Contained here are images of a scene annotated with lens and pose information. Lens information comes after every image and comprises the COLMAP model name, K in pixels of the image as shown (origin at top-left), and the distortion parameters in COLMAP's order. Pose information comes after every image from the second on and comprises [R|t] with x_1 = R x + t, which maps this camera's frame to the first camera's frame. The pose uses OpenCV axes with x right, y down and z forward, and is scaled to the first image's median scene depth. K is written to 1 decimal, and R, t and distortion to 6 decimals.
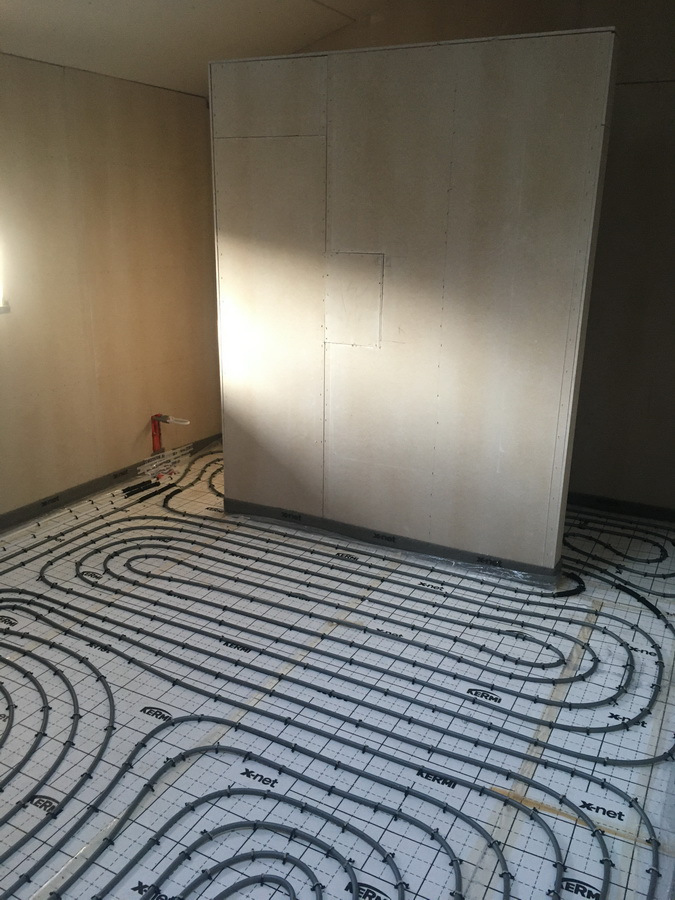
lens RADIAL K [[773.7, 0, 339.2], [0, 773.7, 452.5], [0, 0, 1]] dist [0.077533, -0.102390]
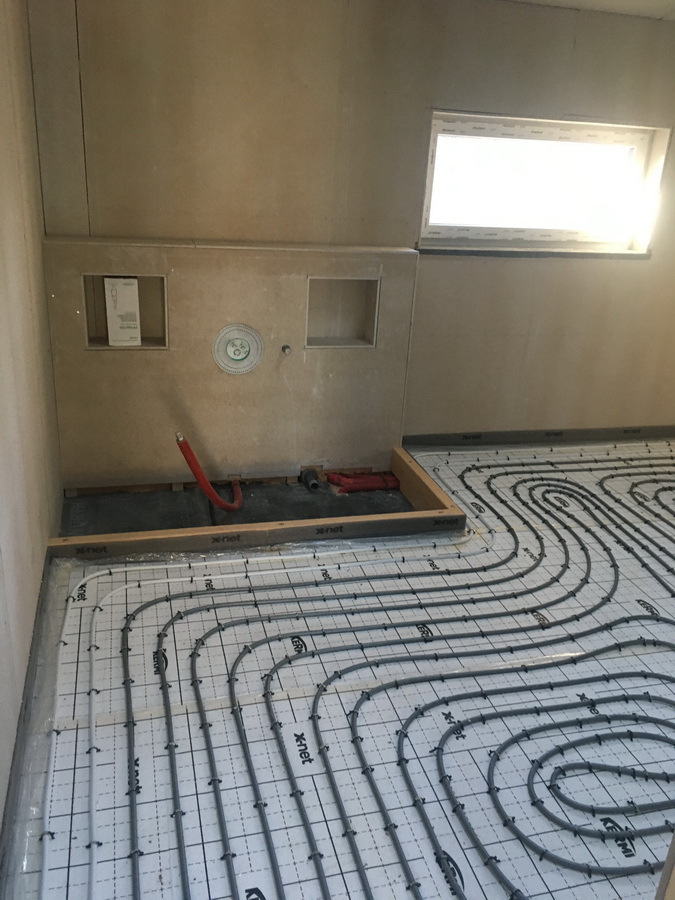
lens RADIAL K [[773.7, 0, 336.5], [0, 773.7, 451.8], [0, 0, 1]] dist [0.077533, -0.102390]
pose [[0.687211, 0.291902, -0.665233, 0.132985], [-0.266011, 0.953233, 0.143477, 0.057764], [0.676003, 0.078360, 0.732721, -0.161579]]
